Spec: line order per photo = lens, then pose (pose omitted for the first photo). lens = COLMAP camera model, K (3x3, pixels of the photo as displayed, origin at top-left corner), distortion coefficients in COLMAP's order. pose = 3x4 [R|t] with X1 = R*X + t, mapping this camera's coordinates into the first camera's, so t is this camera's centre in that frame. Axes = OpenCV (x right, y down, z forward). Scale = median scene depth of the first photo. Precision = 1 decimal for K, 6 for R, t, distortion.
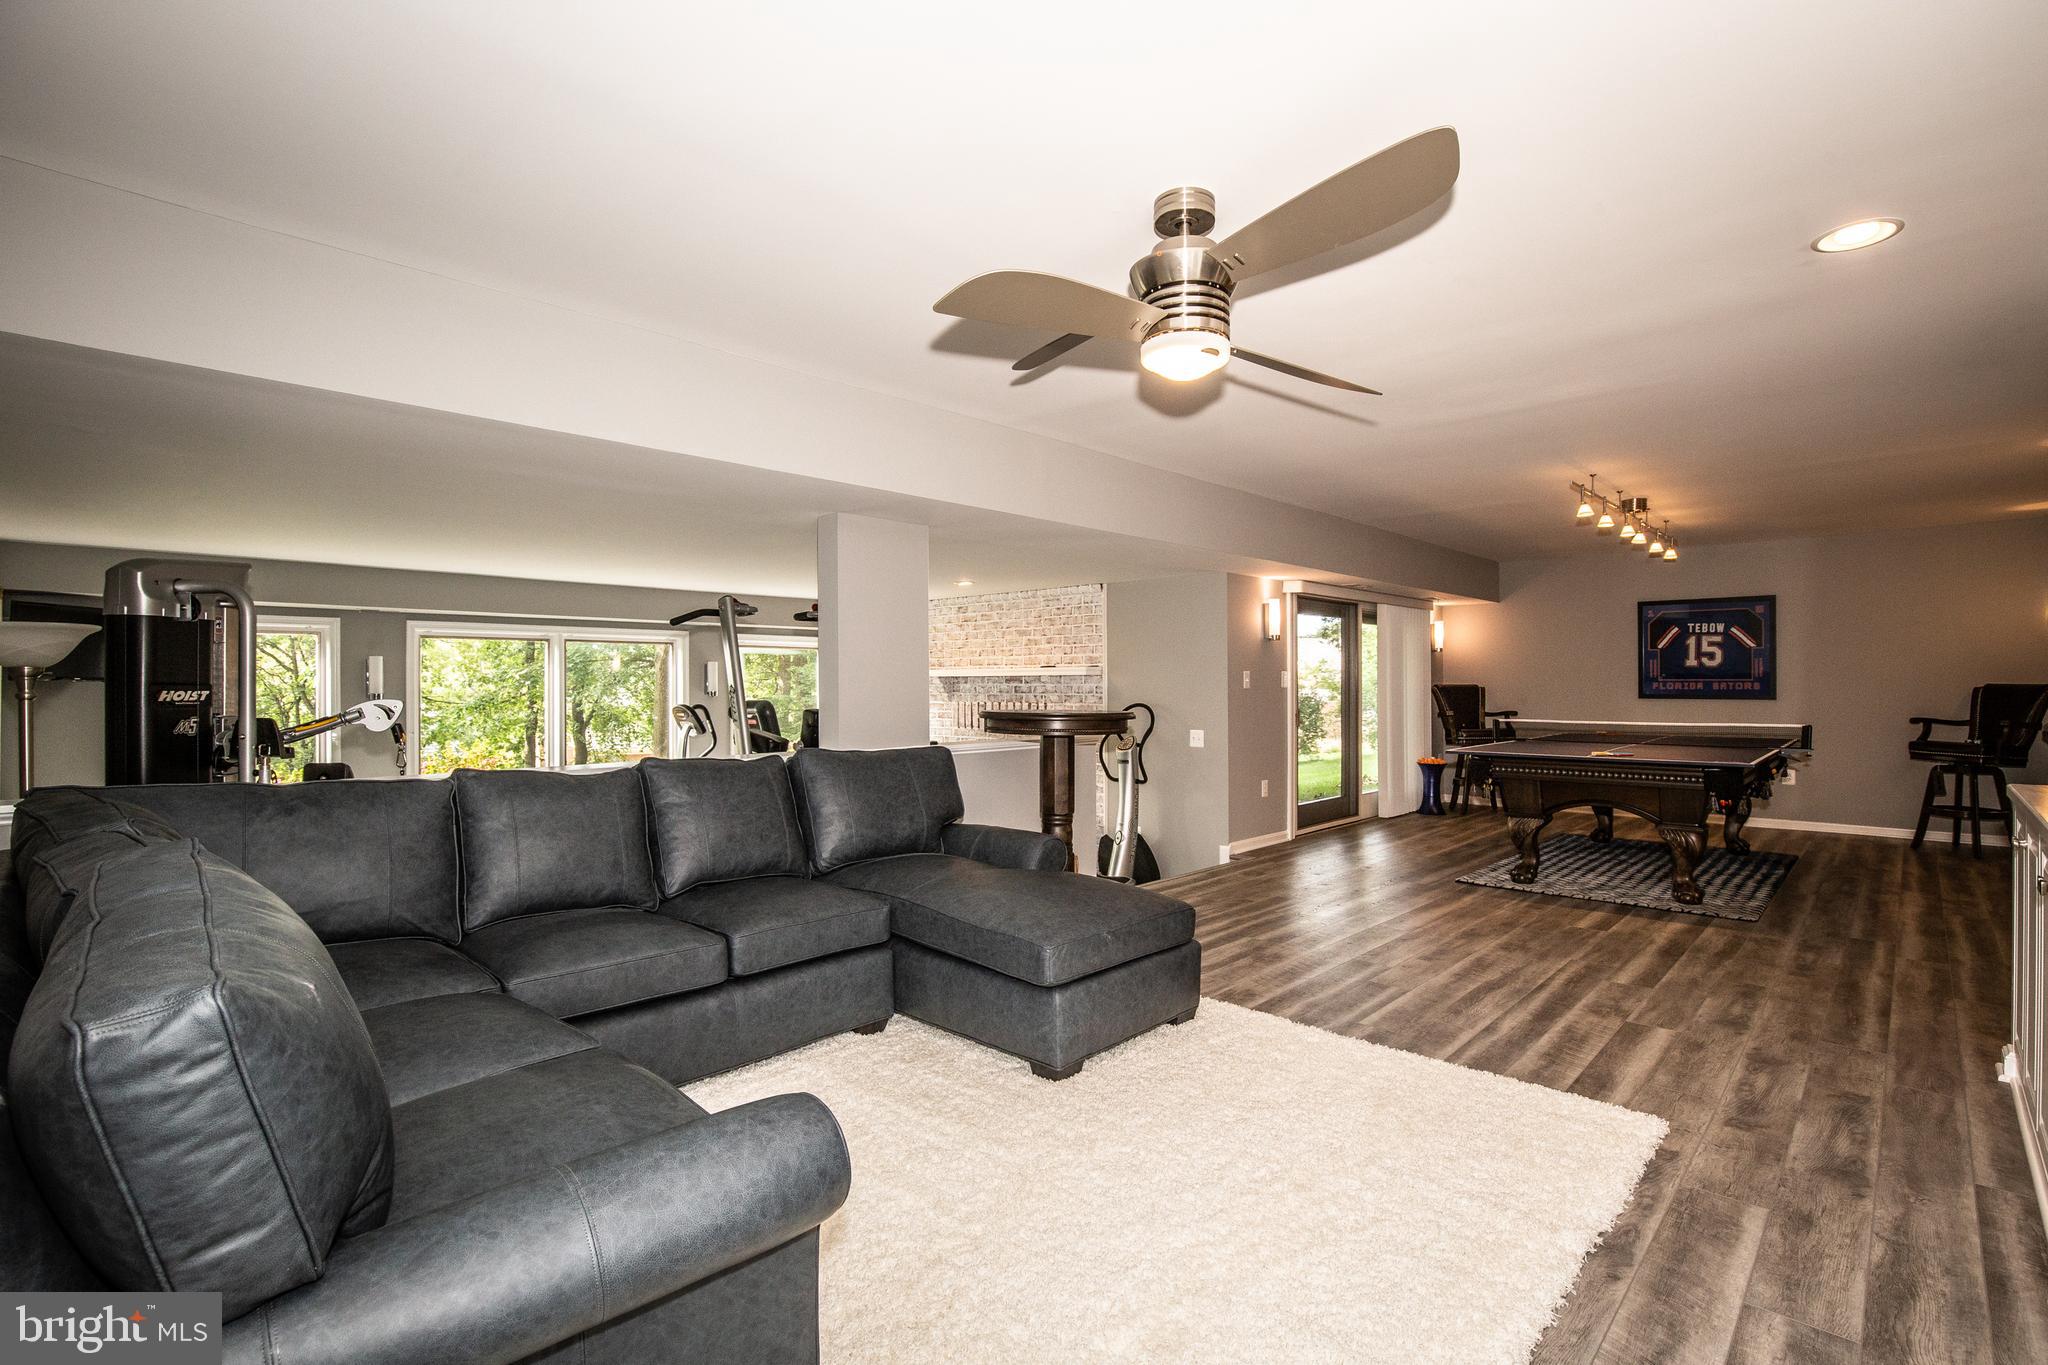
lens RADIAL K [[954.4, 0, 1030.0], [0, 954.4, 683.8], [0, 0, 1]] dist [-0.029115, 0.003251]
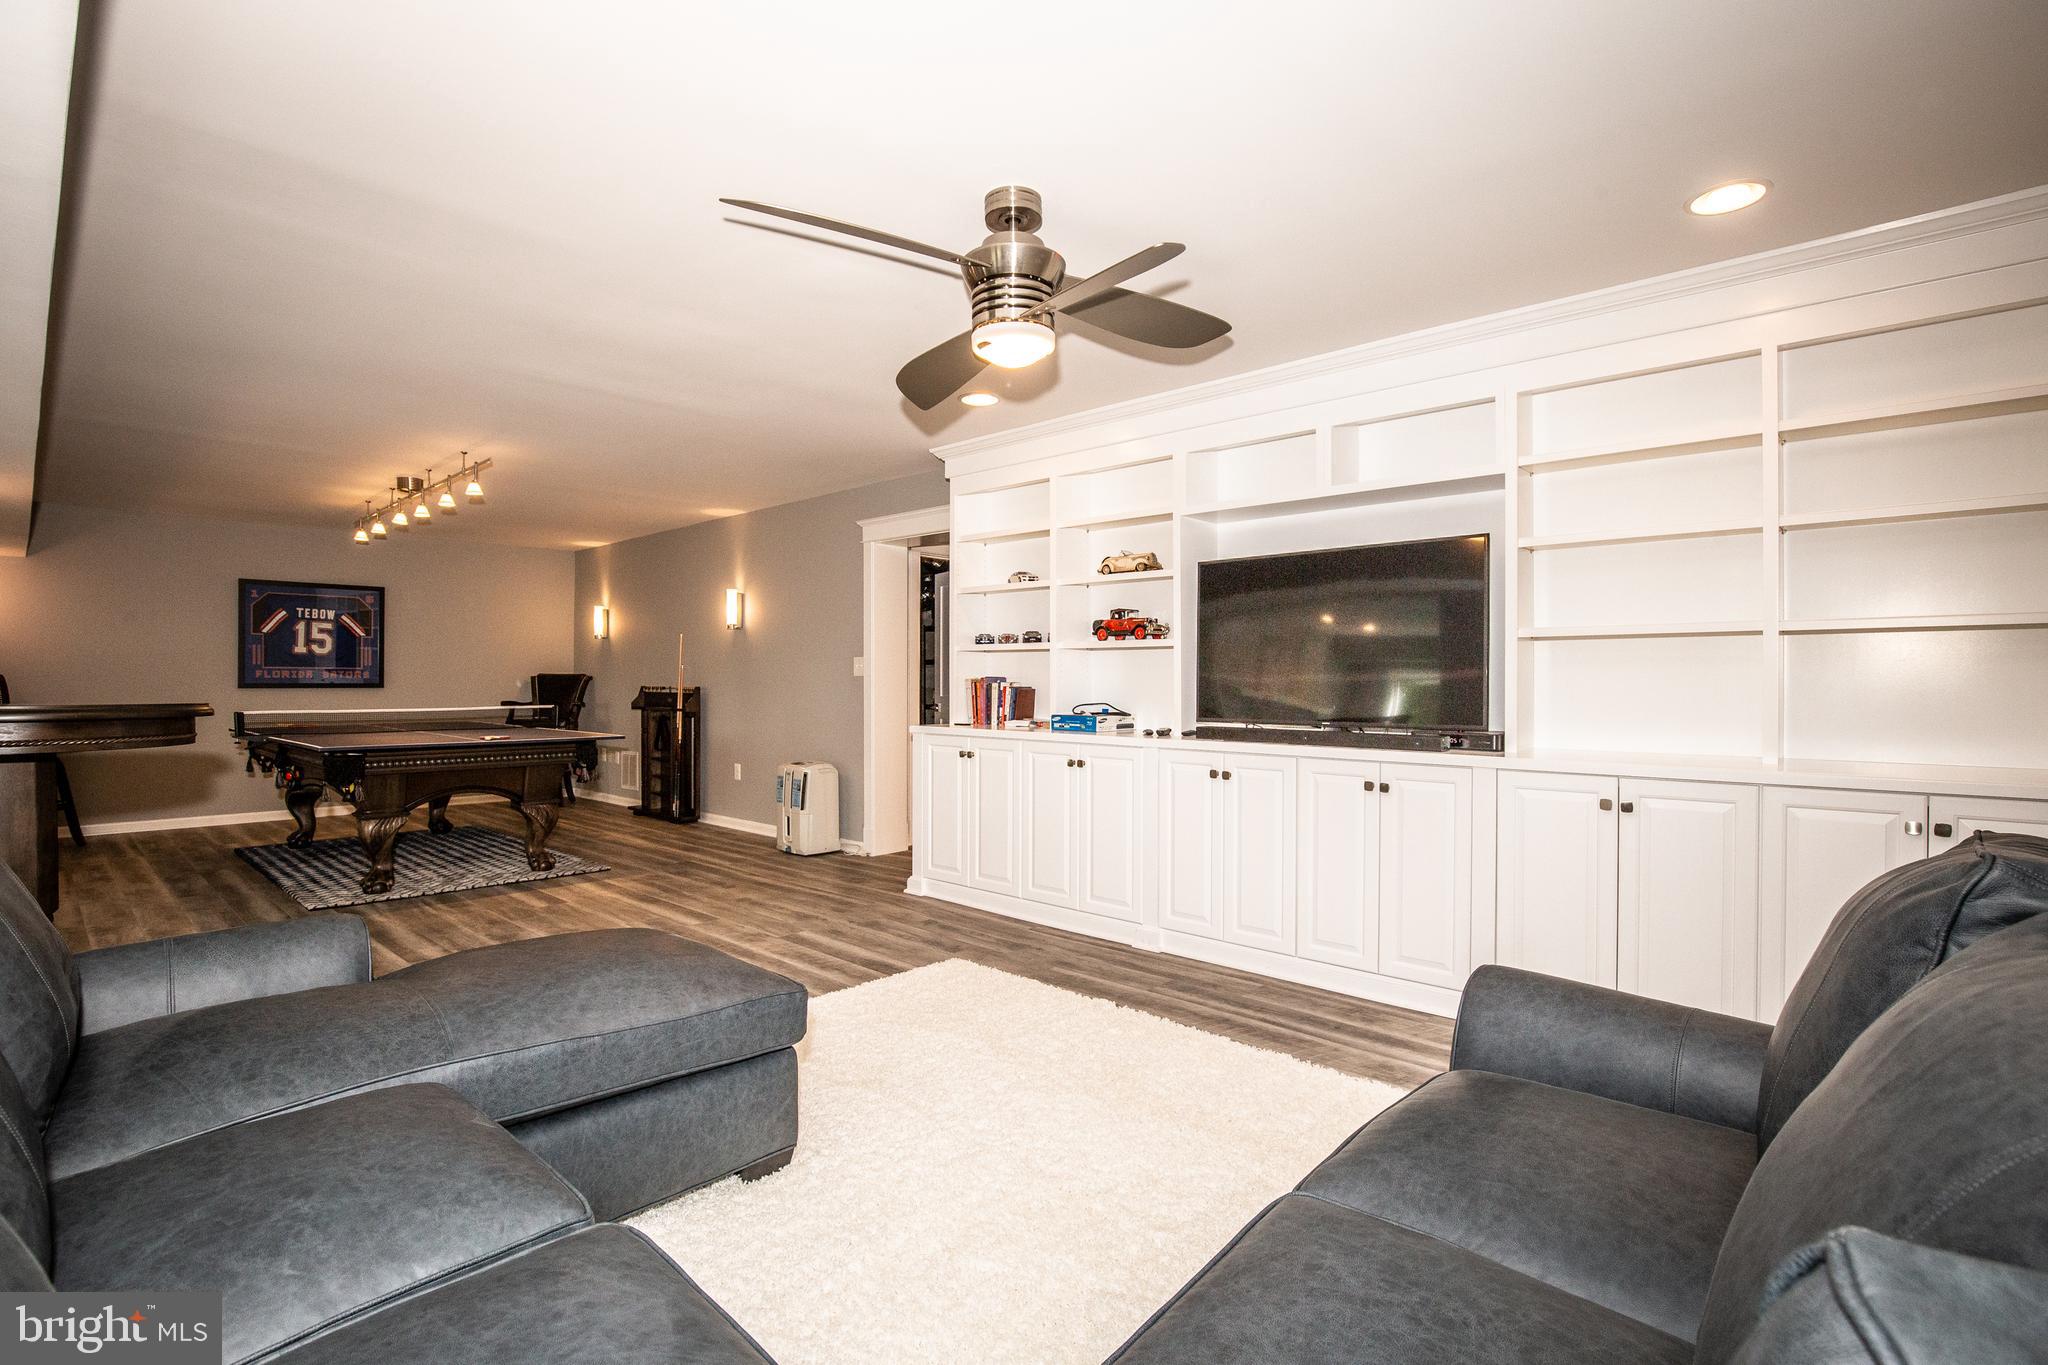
lens RADIAL K [[954.4, 0, 1039.9], [0, 954.4, 683.5], [0, 0, 1]] dist [-0.029115, 0.003251]
pose [[-0.032933, 0.000583, 0.999457, -0.406010], [-0.003306, 0.999994, -0.000692, 0.015288], [-0.999452, -0.003327, -0.032931, 0.449045]]
